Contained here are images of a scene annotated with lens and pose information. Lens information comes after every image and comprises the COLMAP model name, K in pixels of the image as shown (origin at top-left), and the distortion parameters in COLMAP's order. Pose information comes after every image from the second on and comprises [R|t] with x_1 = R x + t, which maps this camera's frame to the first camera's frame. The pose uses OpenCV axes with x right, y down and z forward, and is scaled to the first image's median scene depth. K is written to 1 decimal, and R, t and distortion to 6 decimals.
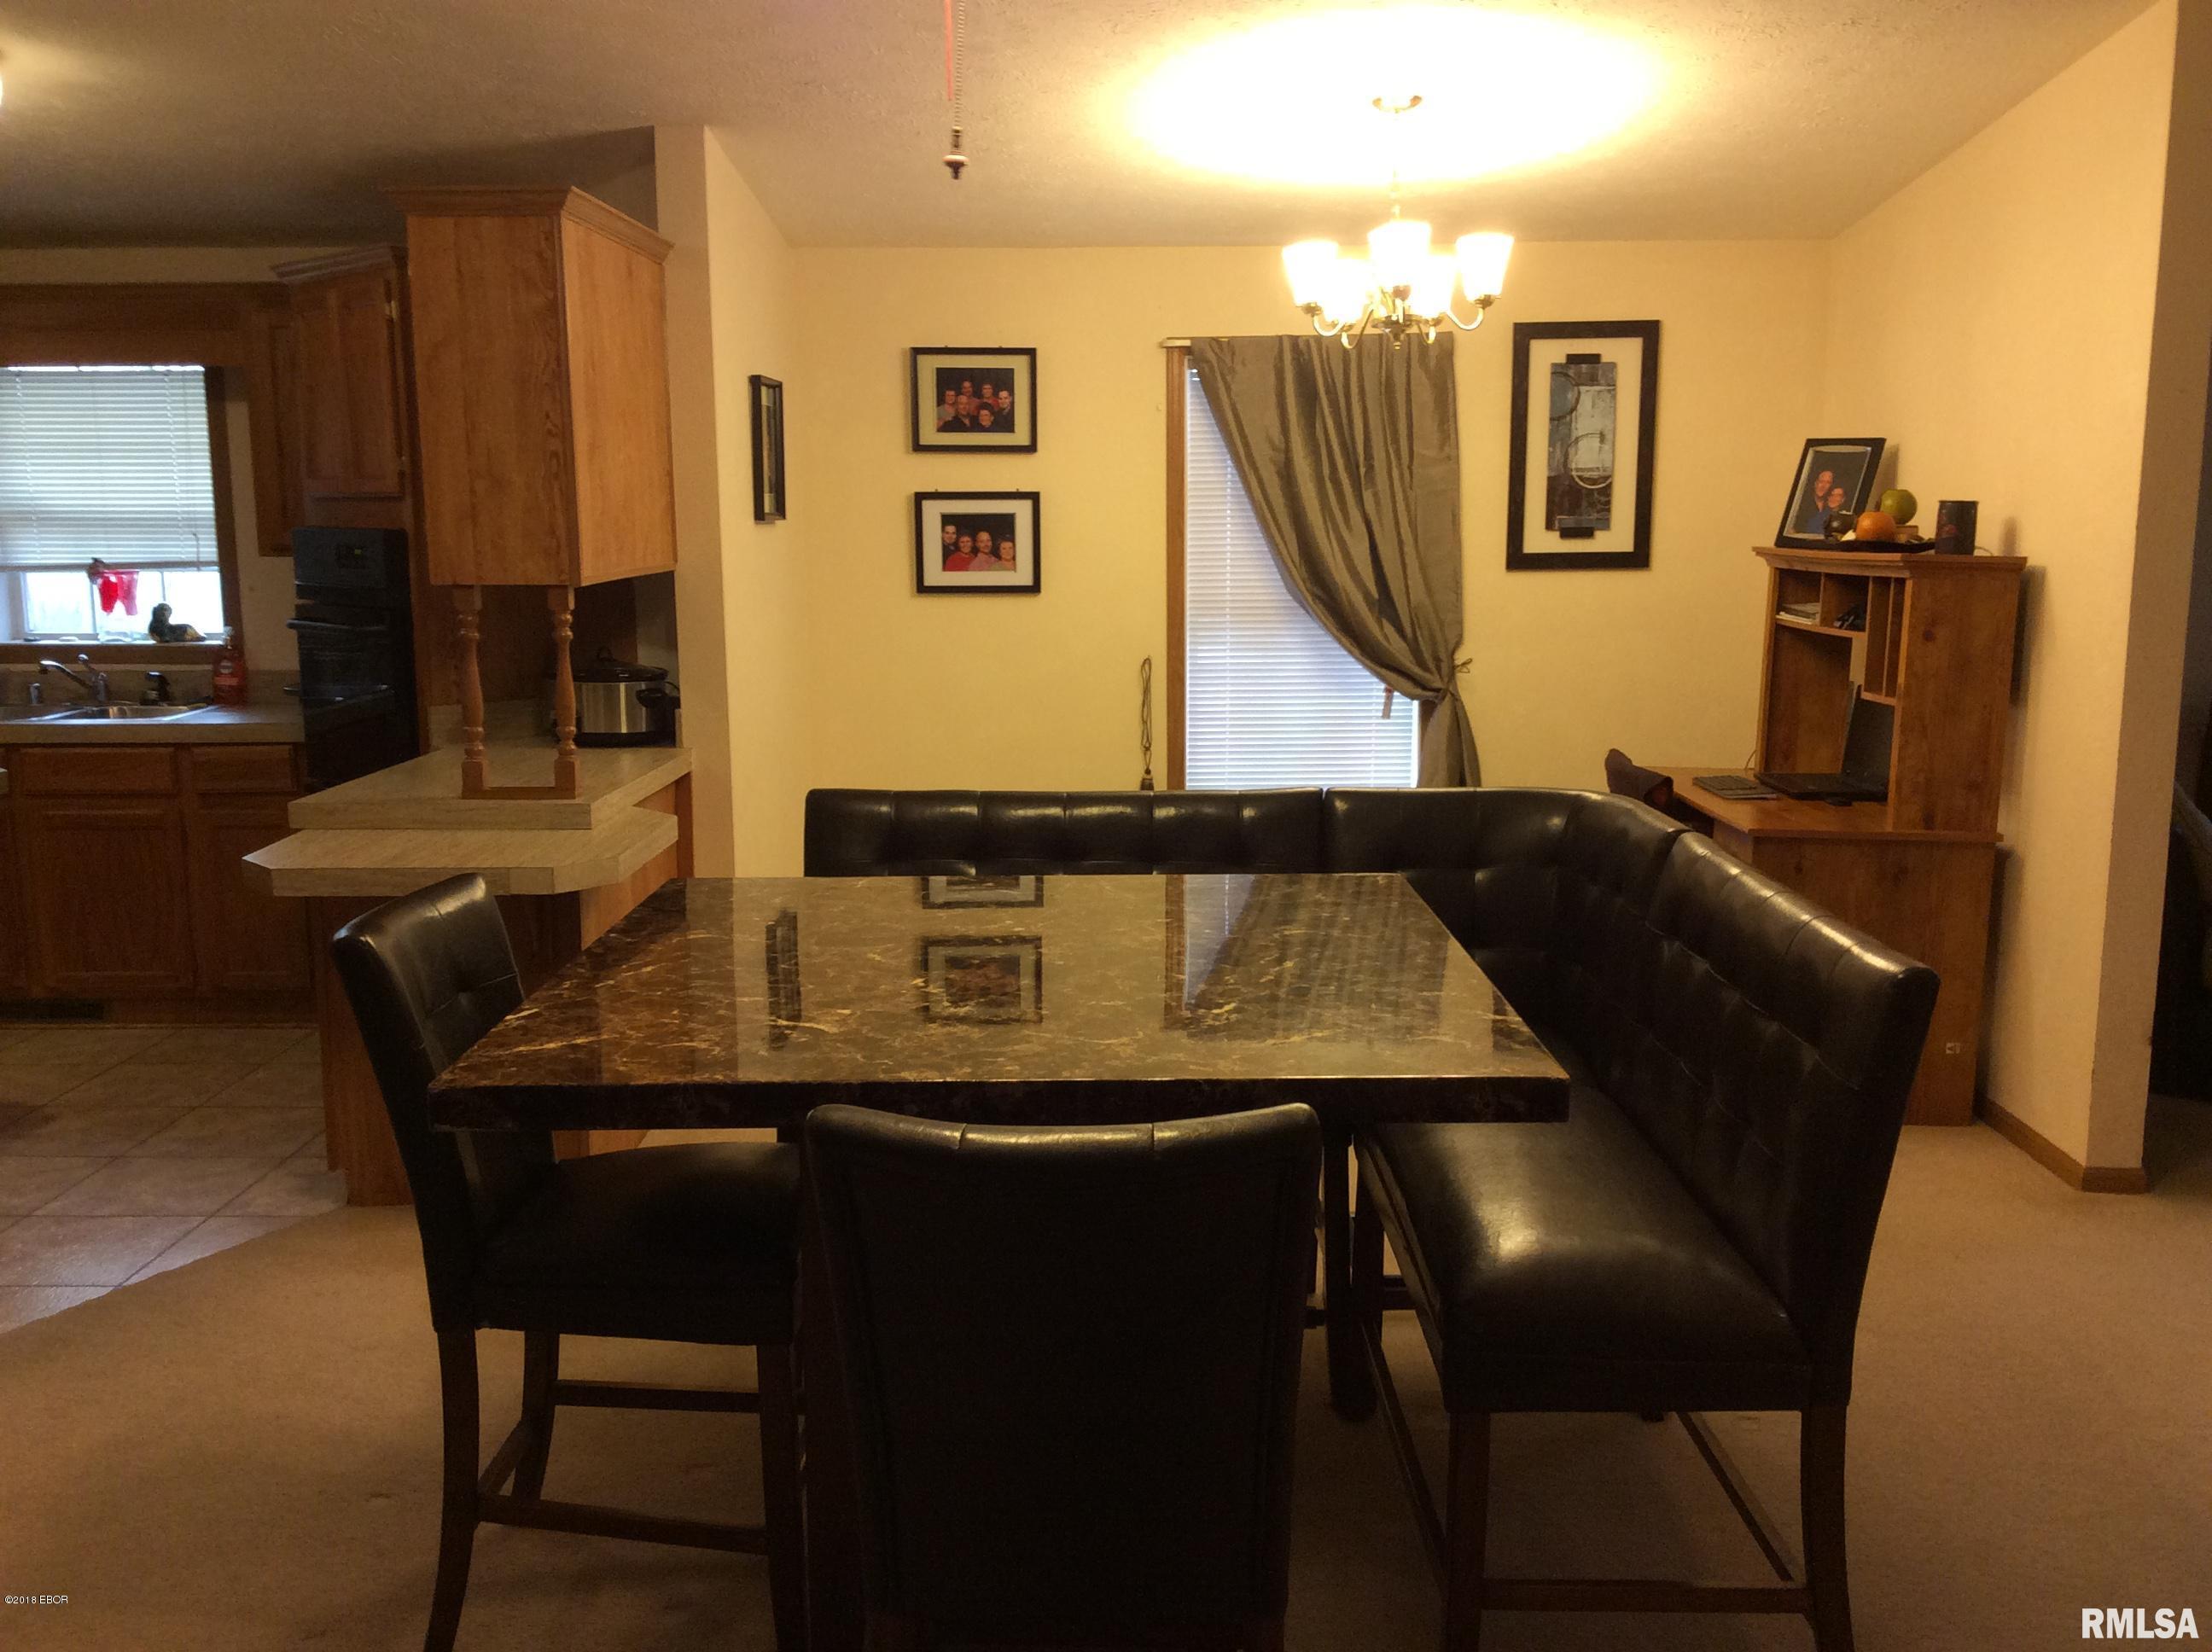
lens RADIAL K [[2009.5, 0, 1119.0], [0, 2009.5, 828.1], [0, 0, 1]] dist [0.116737, -0.231754]
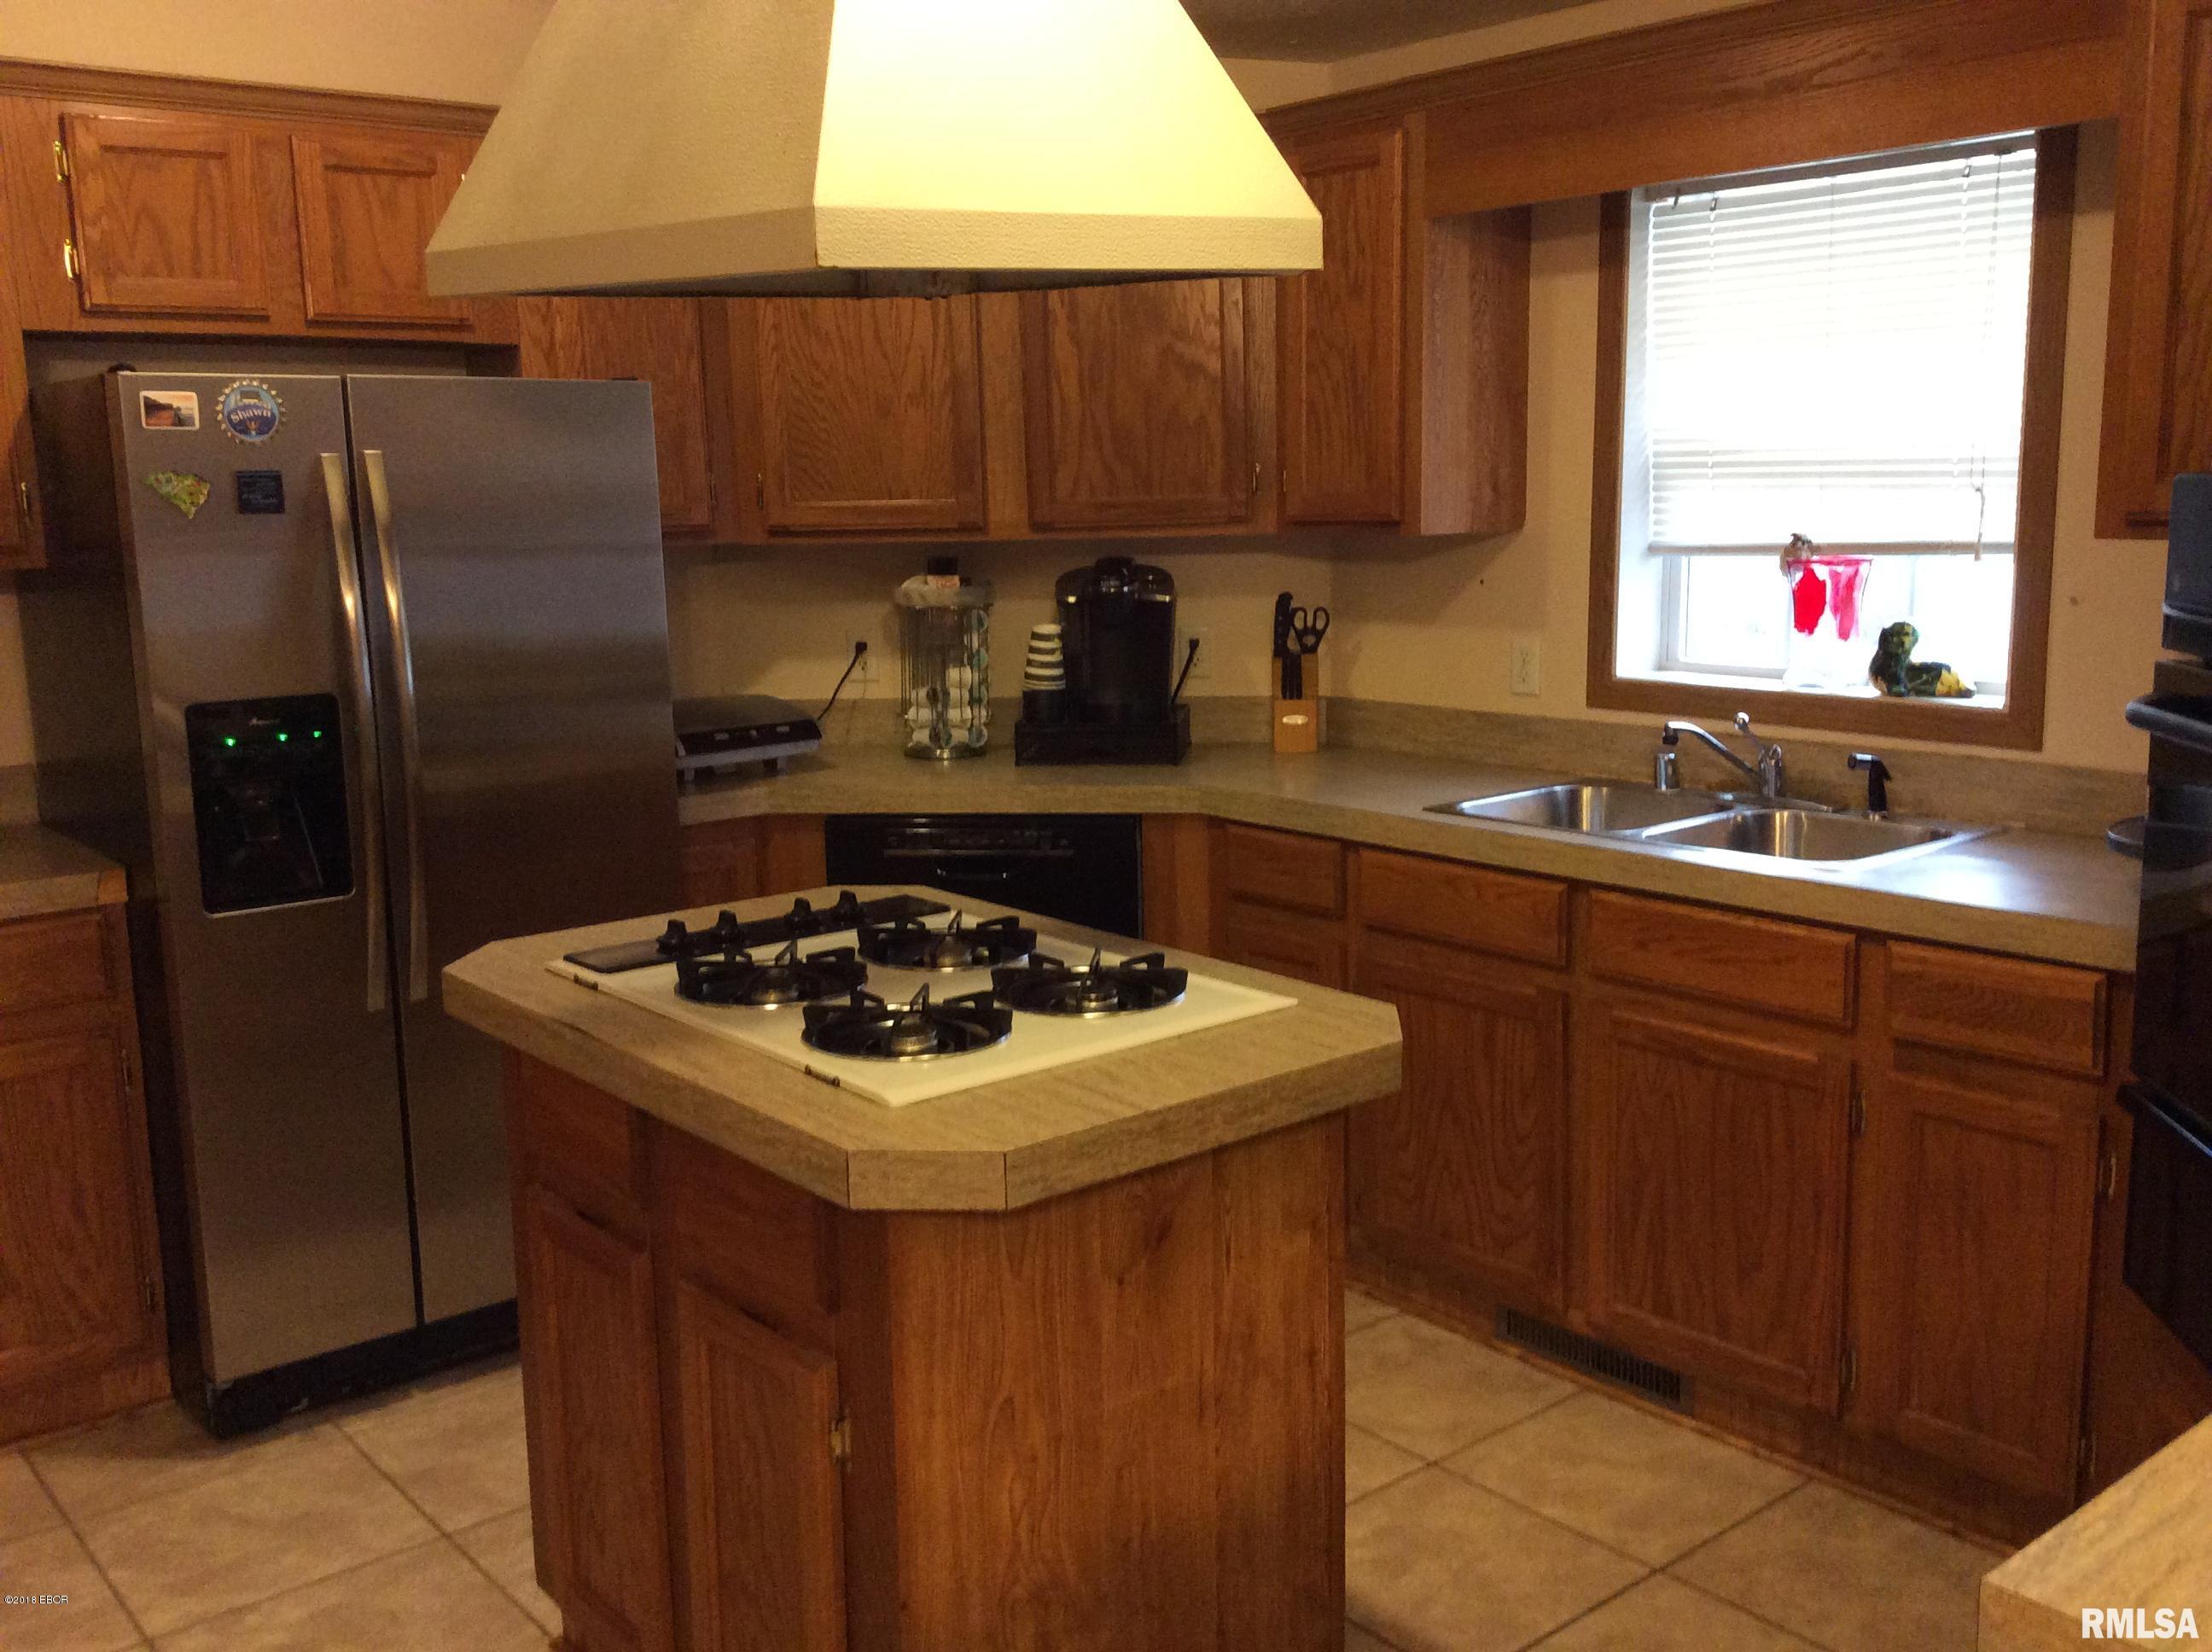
lens RADIAL K [[2009.5, 0, 1119.0], [0, 2009.5, 828.1], [0, 0, 1]] dist [0.116737, -0.231754]
pose [[0.652250, 0.123925, -0.747805, -0.238028], [-0.105822, 0.991771, 0.072055, -0.086908], [0.750581, 0.032137, 0.659997, 0.593470]]
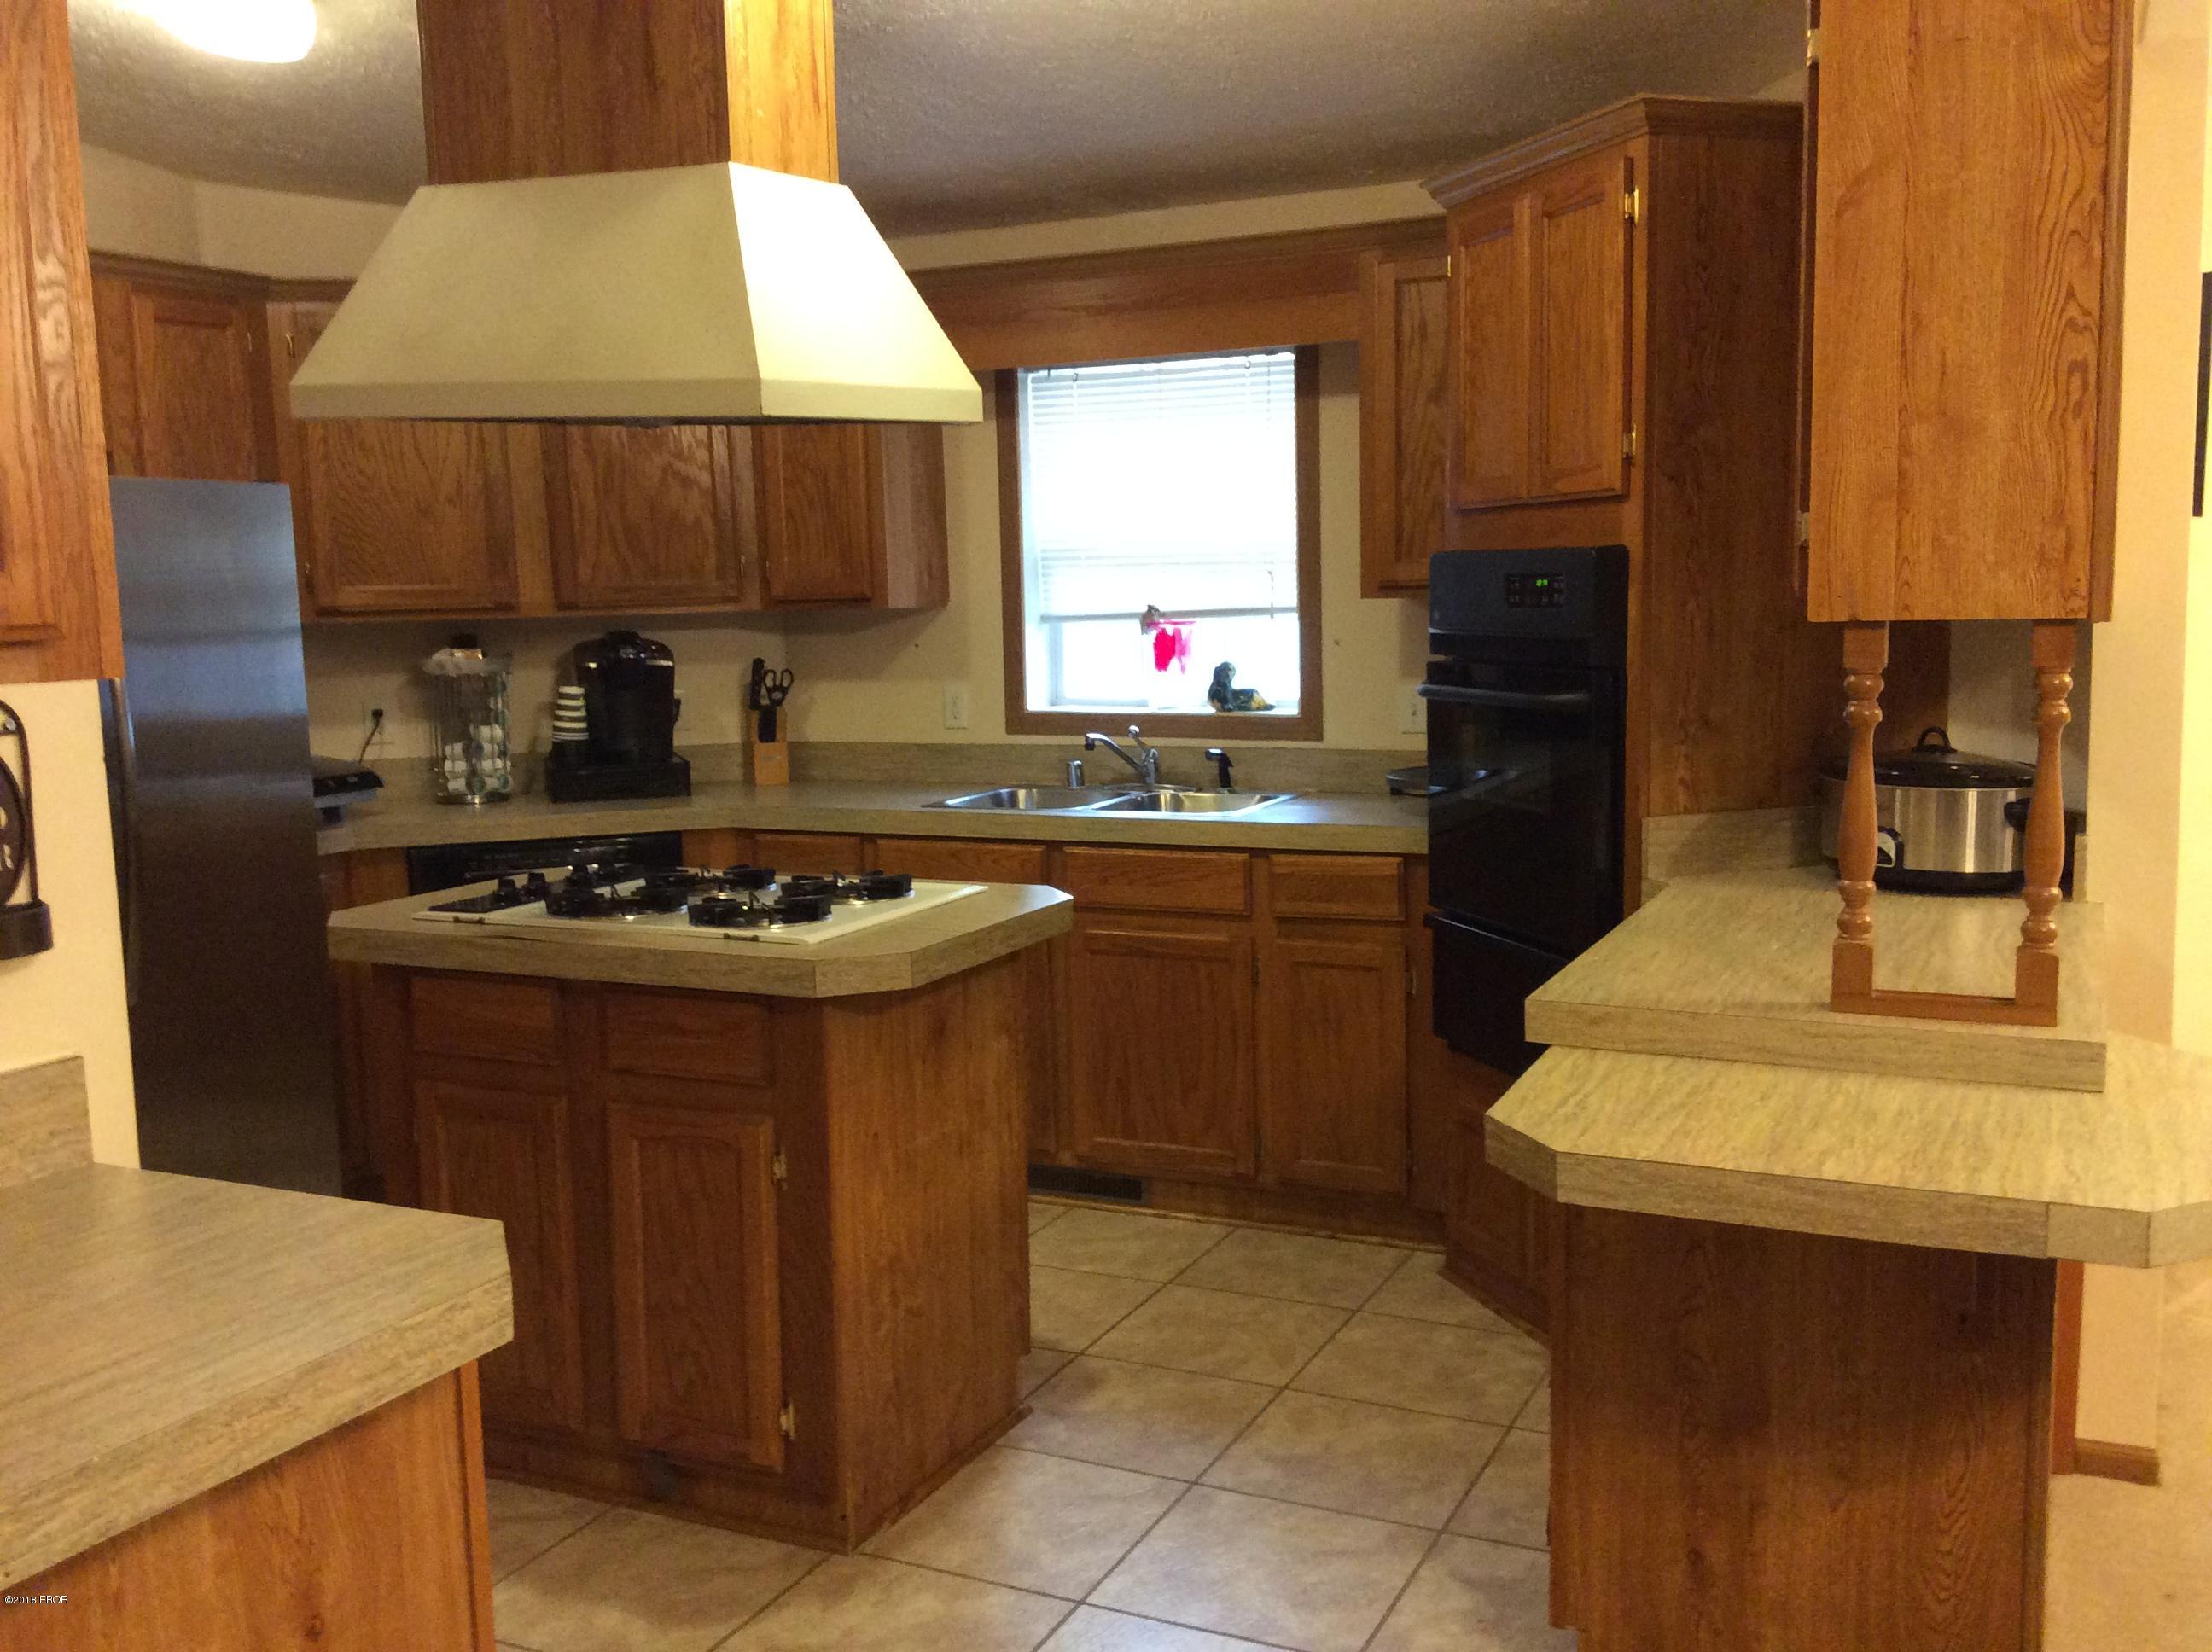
lens RADIAL K [[2009.5, 0, 1119.0], [0, 2009.5, 828.1], [0, 0, 1]] dist [0.116737, -0.231754]
pose [[0.909497, 0.036081, -0.414142, -0.217734], [-0.048475, 0.998635, -0.019451, -0.034790], [0.412875, 0.037766, 0.910004, 0.333963]]
